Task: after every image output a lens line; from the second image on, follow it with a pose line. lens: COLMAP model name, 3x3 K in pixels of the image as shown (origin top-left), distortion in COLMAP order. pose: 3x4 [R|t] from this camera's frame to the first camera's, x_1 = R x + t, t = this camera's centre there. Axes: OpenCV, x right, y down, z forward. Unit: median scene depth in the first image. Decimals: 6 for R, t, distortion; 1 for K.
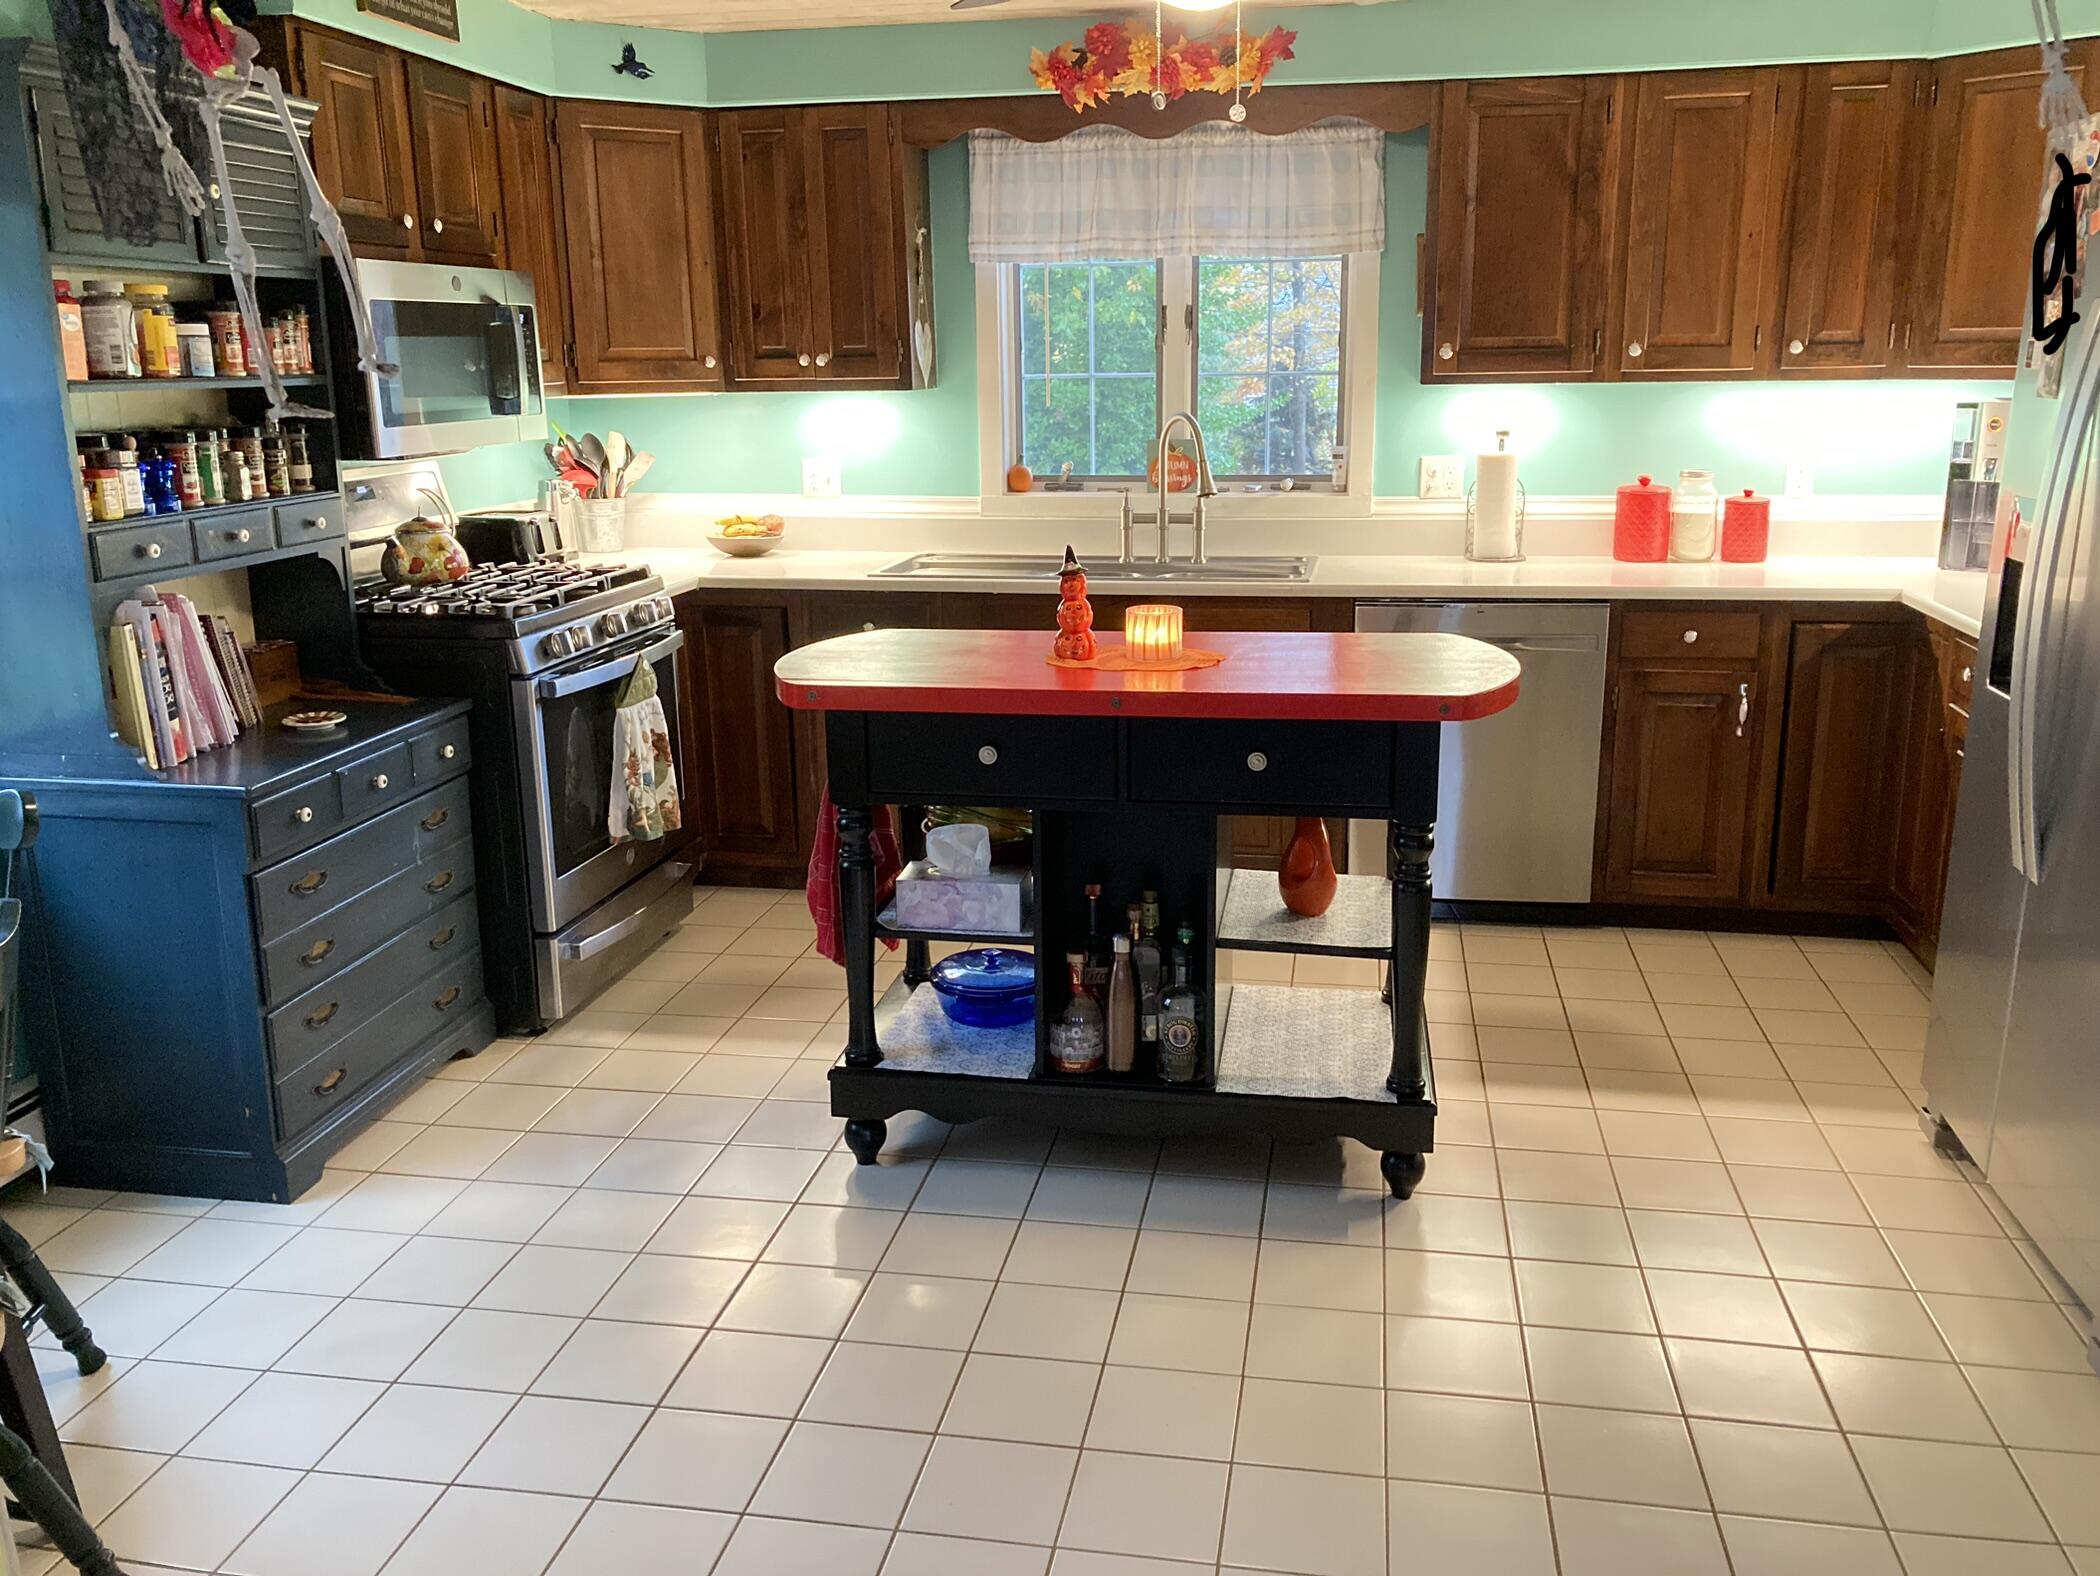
lens RADIAL K [[1671.0, 0, 1050.0], [0, 1671.0, 788.0], [0, 0, 1]] dist [0.007551, -0.036402]
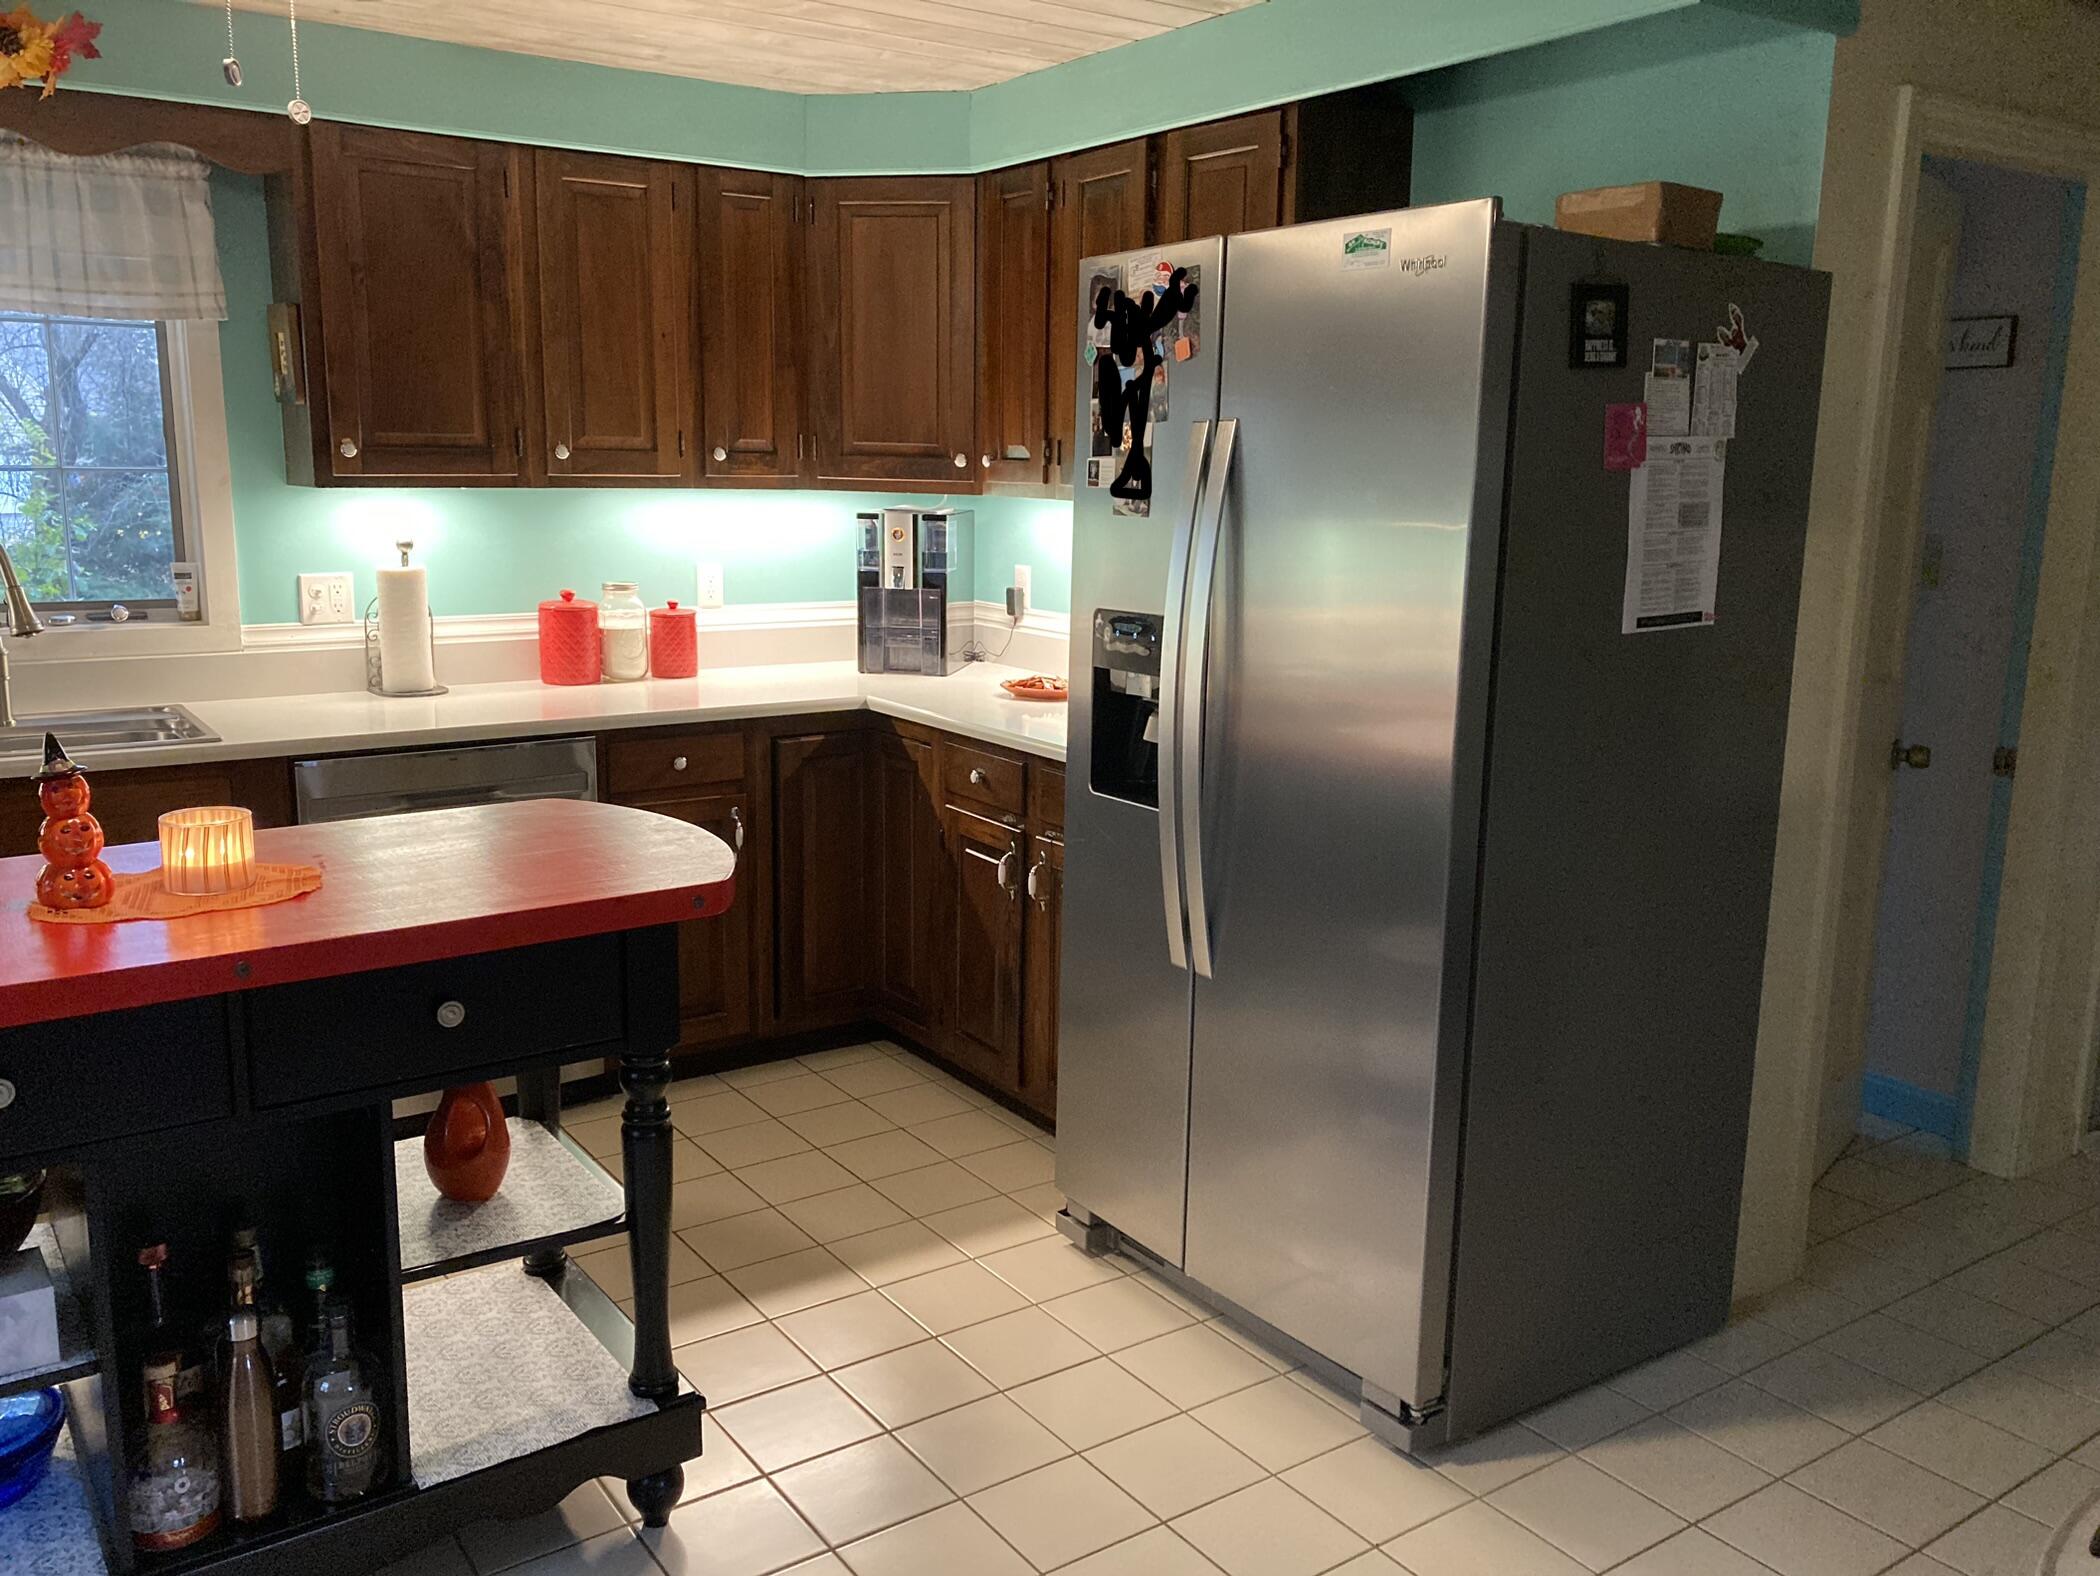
lens RADIAL K [[1671.0, 0, 1050.0], [0, 1671.0, 788.0], [0, 0, 1]] dist [0.007551, -0.036402]
pose [[0.696820, -0.110759, 0.708643, -0.122682], [0.152075, 0.988357, 0.004939, -0.048718], [-0.700939, 0.104325, 0.705550, 0.202106]]
